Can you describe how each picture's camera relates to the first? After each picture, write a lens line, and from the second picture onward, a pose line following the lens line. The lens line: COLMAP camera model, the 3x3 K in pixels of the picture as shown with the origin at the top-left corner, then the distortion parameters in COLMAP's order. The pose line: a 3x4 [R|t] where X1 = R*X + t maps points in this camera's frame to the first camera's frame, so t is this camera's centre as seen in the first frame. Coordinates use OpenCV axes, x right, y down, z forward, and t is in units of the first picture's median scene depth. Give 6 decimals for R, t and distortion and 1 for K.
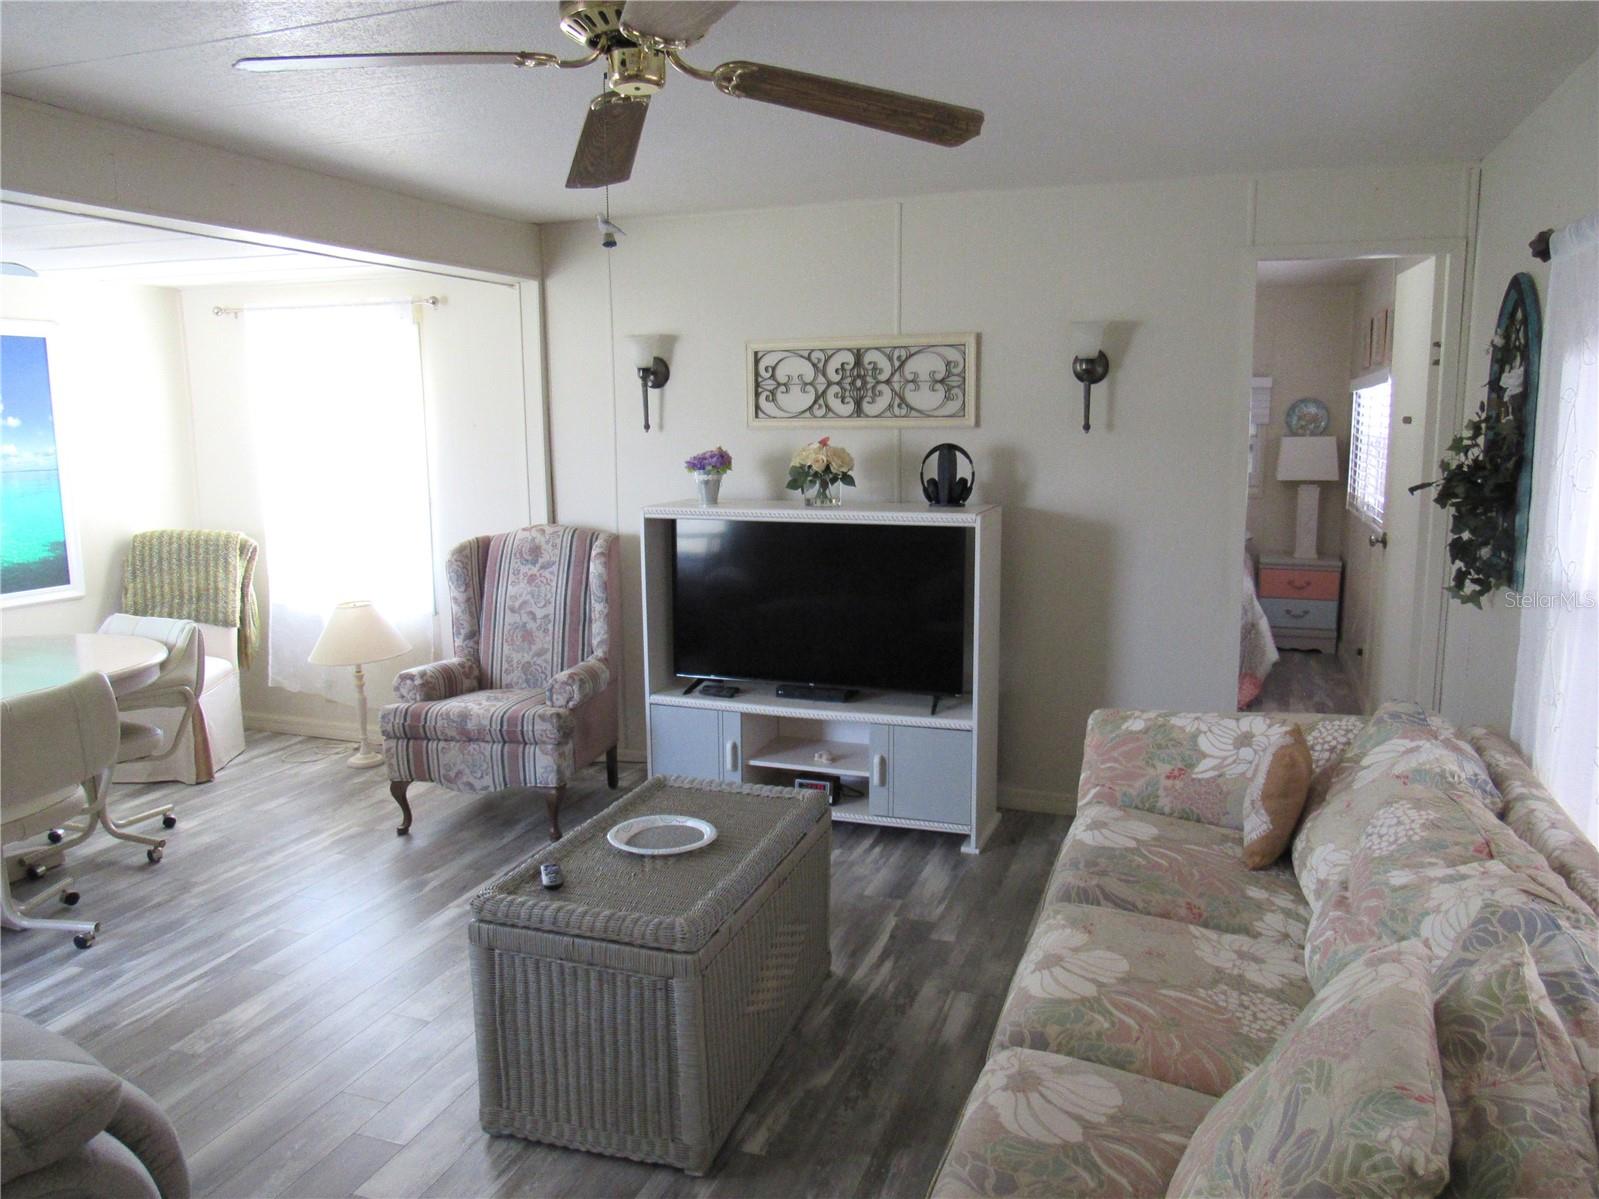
lens RADIAL K [[1173.7, 0, 799.5], [0, 1173.7, 599.5], [0, 0, 1]] dist [-0.033930, 0.008539]
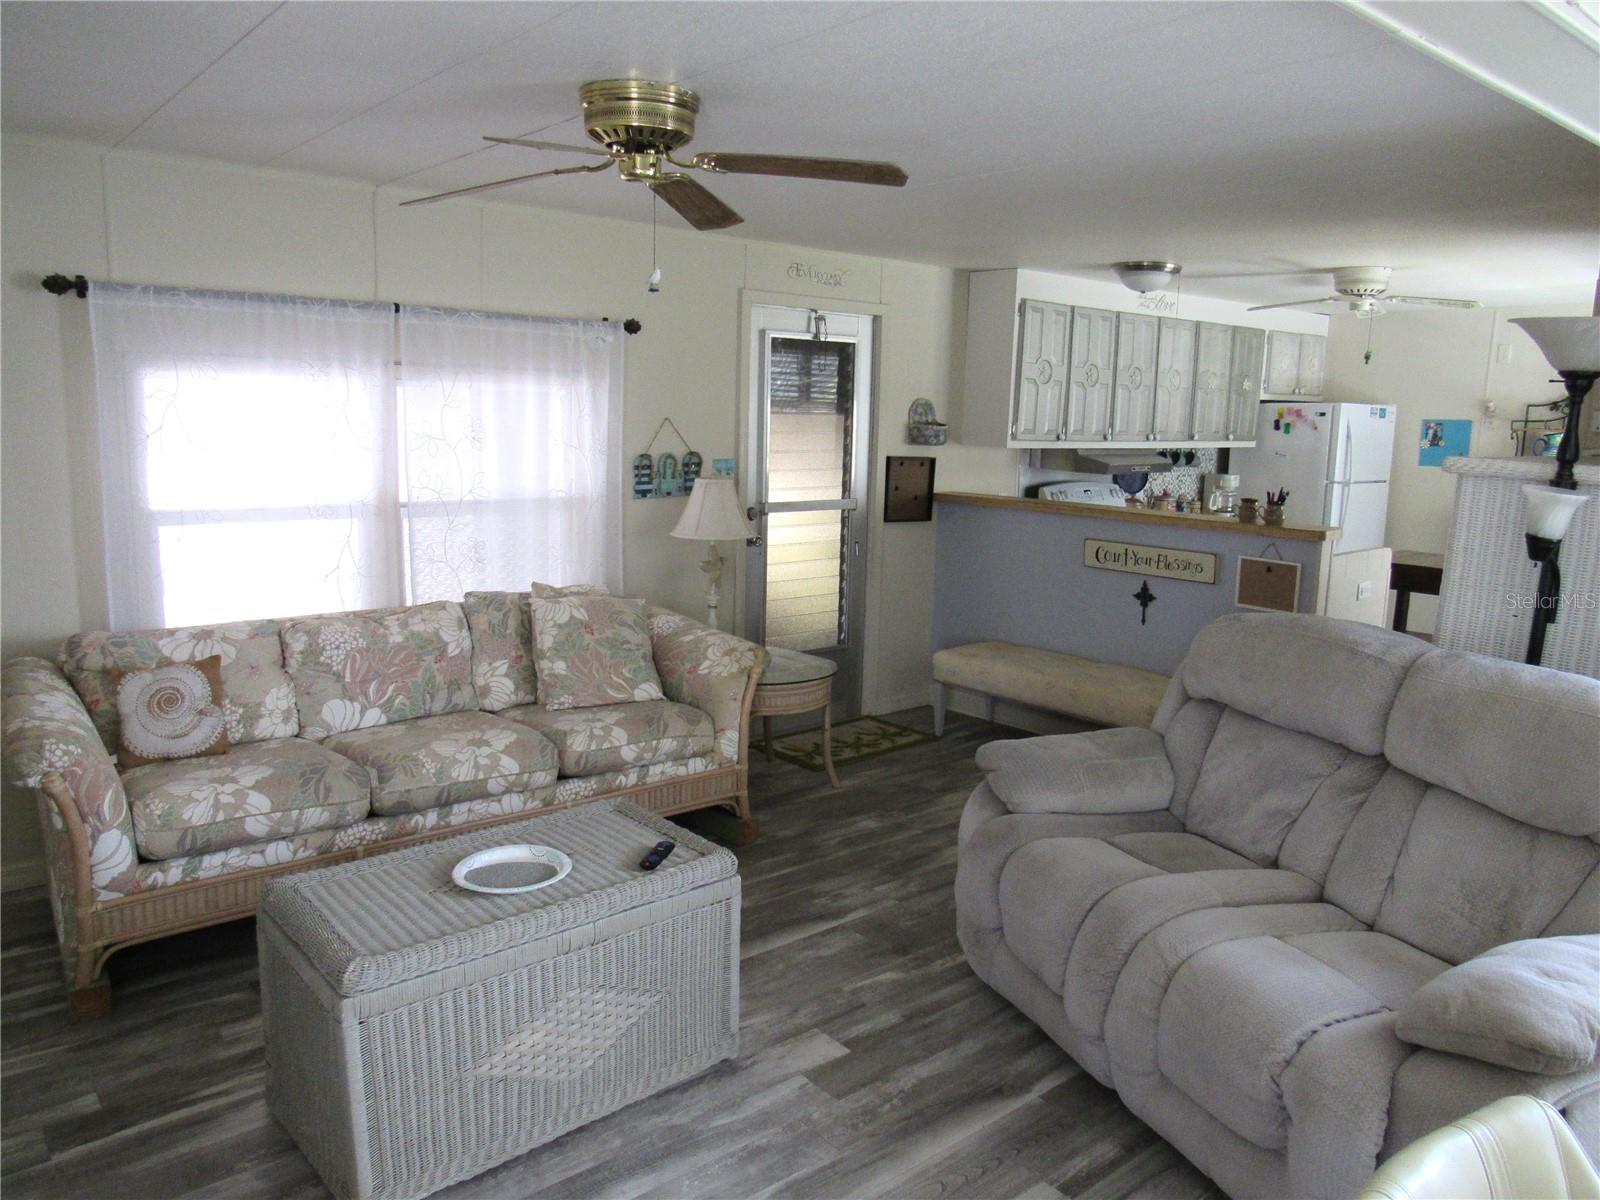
lens RADIAL K [[1144.0, 0, 800.0], [0, 1144.0, 600.0], [0, 0, 1]] dist [-0.027434, 0.003078]
pose [[-0.864359, -0.095481, 0.493727, -0.469285], [0.063155, 0.953425, 0.294945, -0.160904], [-0.498894, 0.286120, -0.818071, 0.991544]]
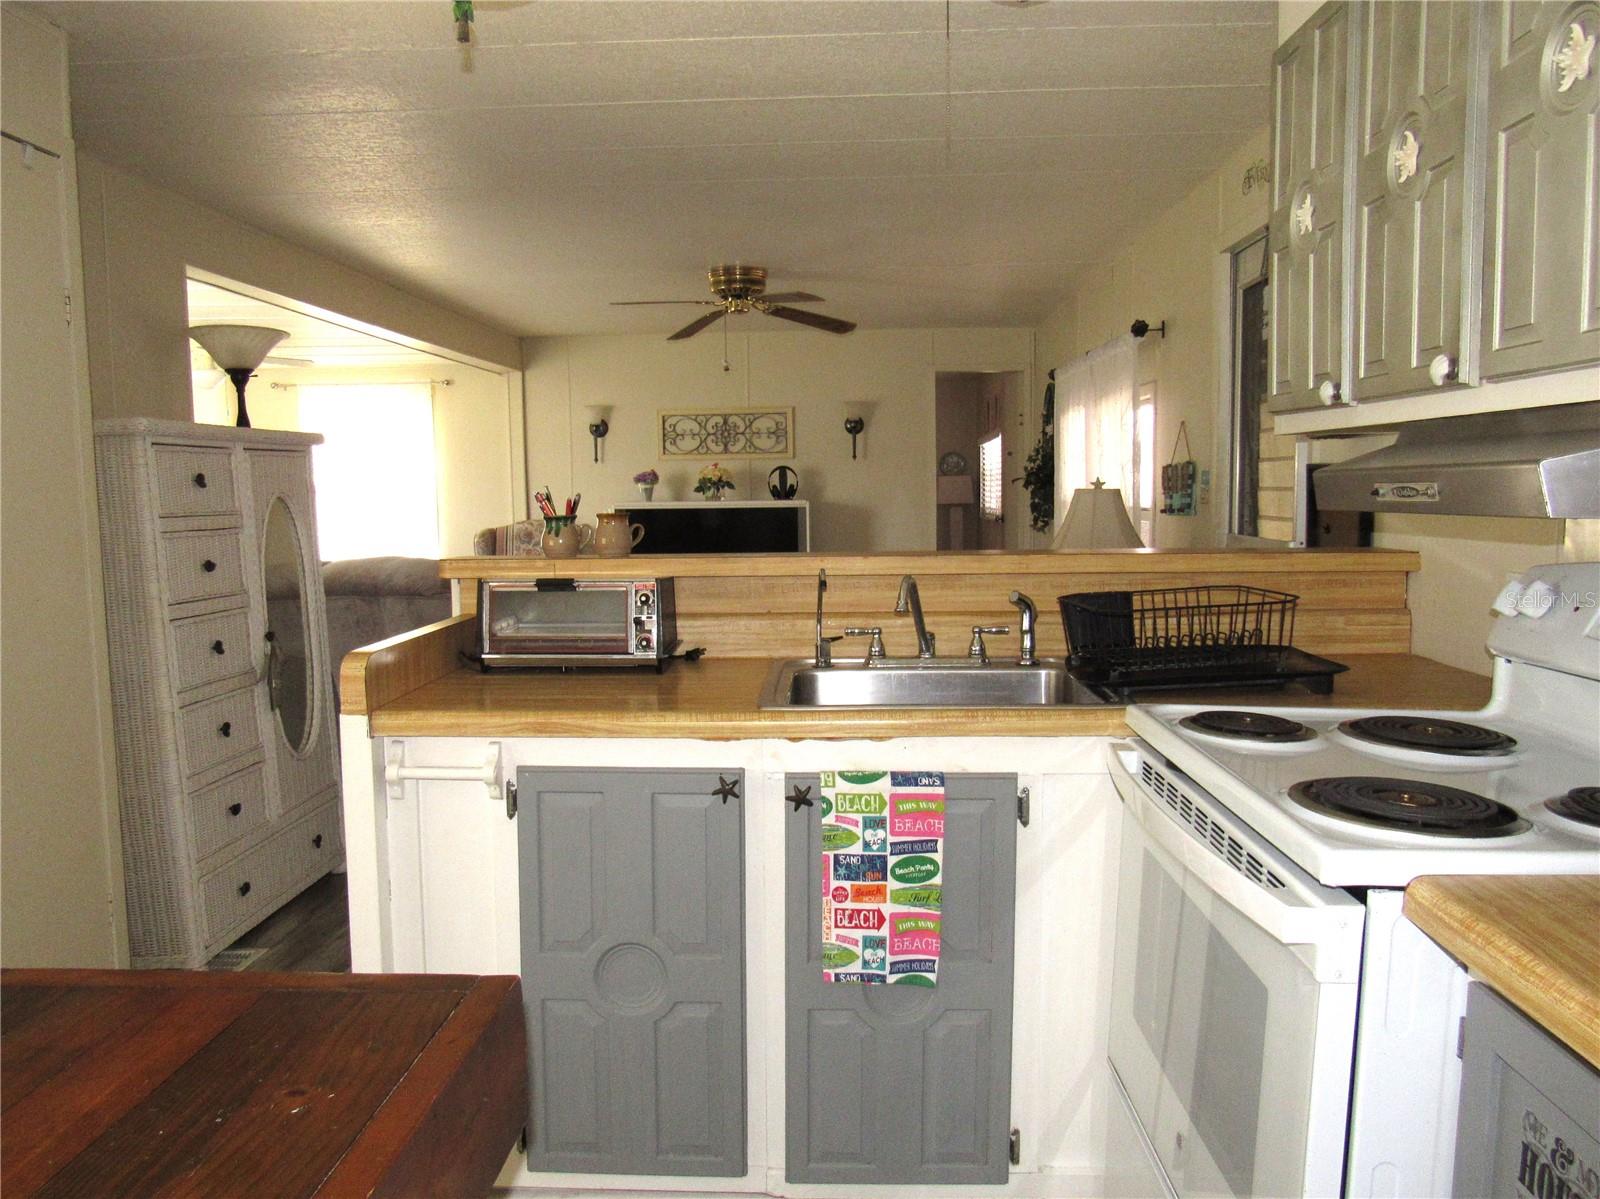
lens RADIAL K [[1191.6, 0, 800.0], [0, 1191.6, 599.5], [0, 0, 1]] dist [-0.005097, 0.000799]
pose [[0.956027, -0.033531, 0.291356, -0.381308], [0.052710, 0.996911, -0.058226, 0.178072], [-0.288503, 0.071022, 0.954841, -0.744898]]
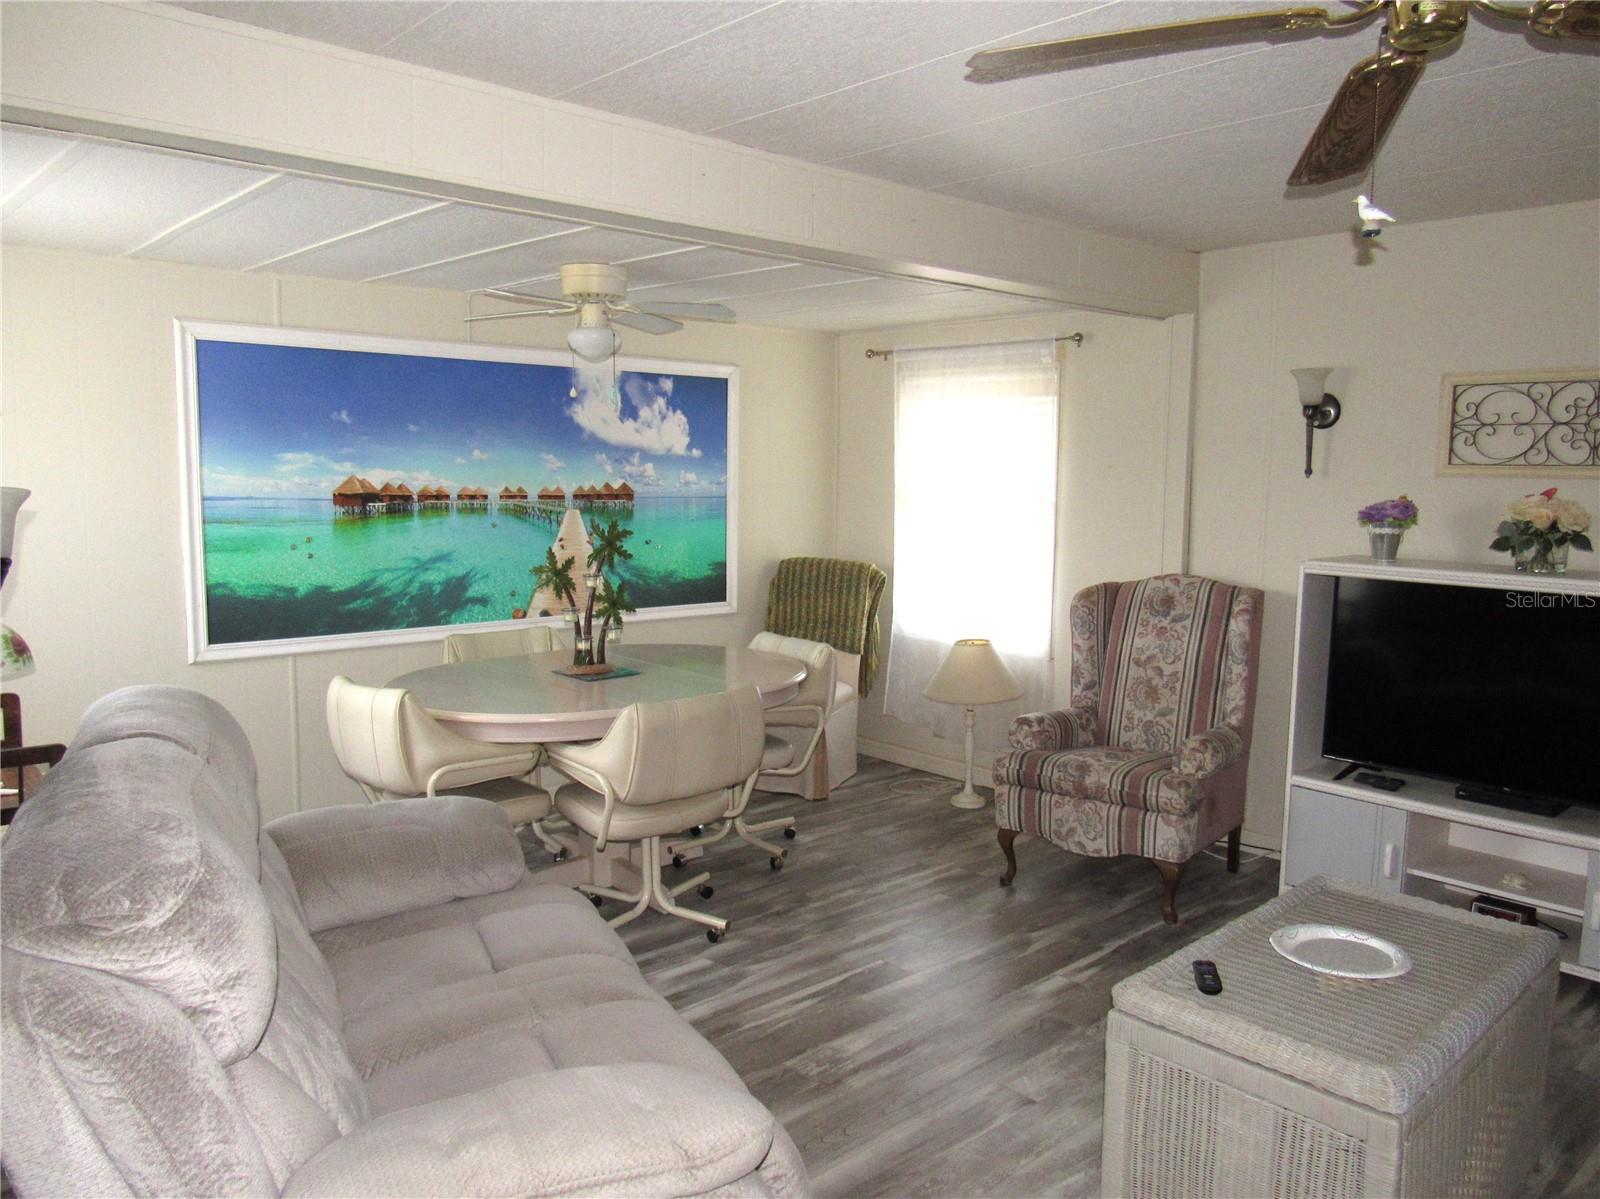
lens RADIAL K [[1174.5, 0, 800.0], [0, 1174.5, 599.5], [0, 0, 1]] dist [-0.033930, 0.008539]
pose [[0.883871, 0.070751, -0.462348, -0.059354], [-0.091186, 0.995591, -0.021971, 0.003577], [0.458756, 0.061579, 0.886426, 0.051347]]
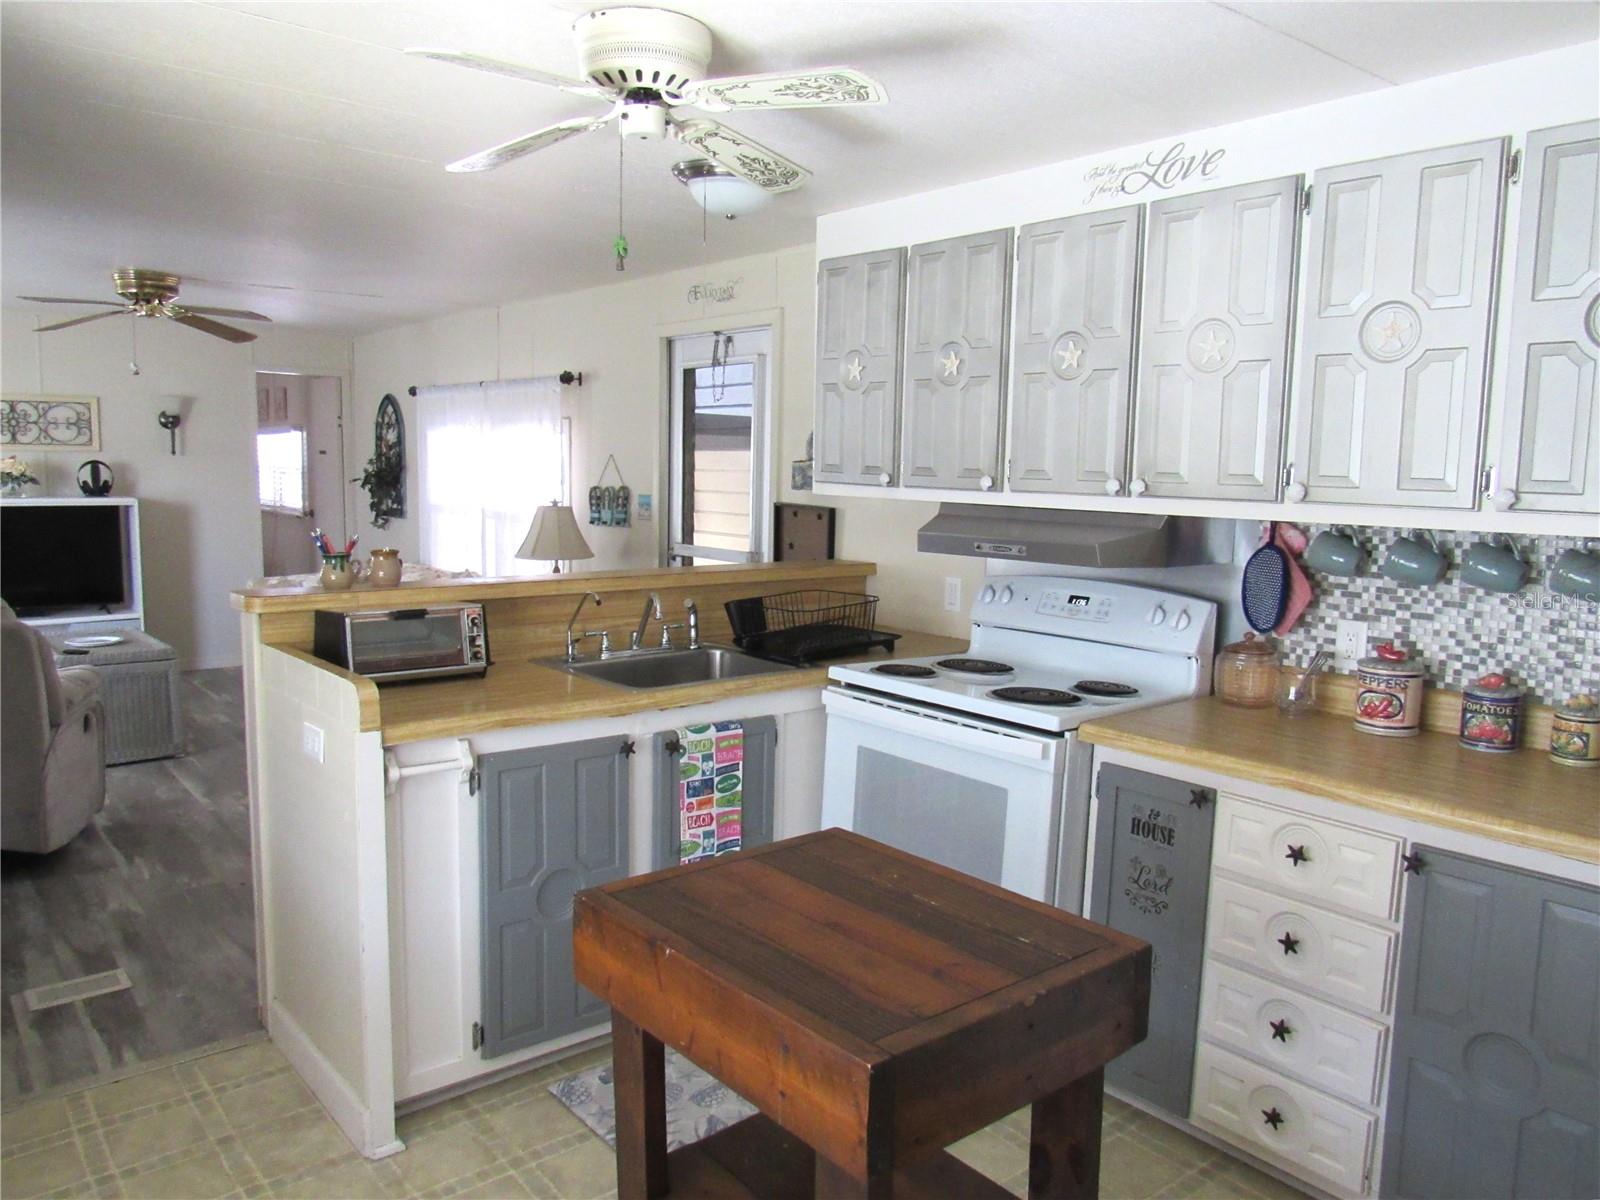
lens RADIAL K [[1164.3, 0, 800.0], [0, 1164.3, 600.0], [0, 0, 1]] dist [-0.012866, -0.002146]
pose [[0.517983, -0.085591, 0.851098, -0.768636], [0.113712, 0.993041, 0.030659, 0.131311], [-0.847799, 0.080899, 0.524111, -0.728105]]
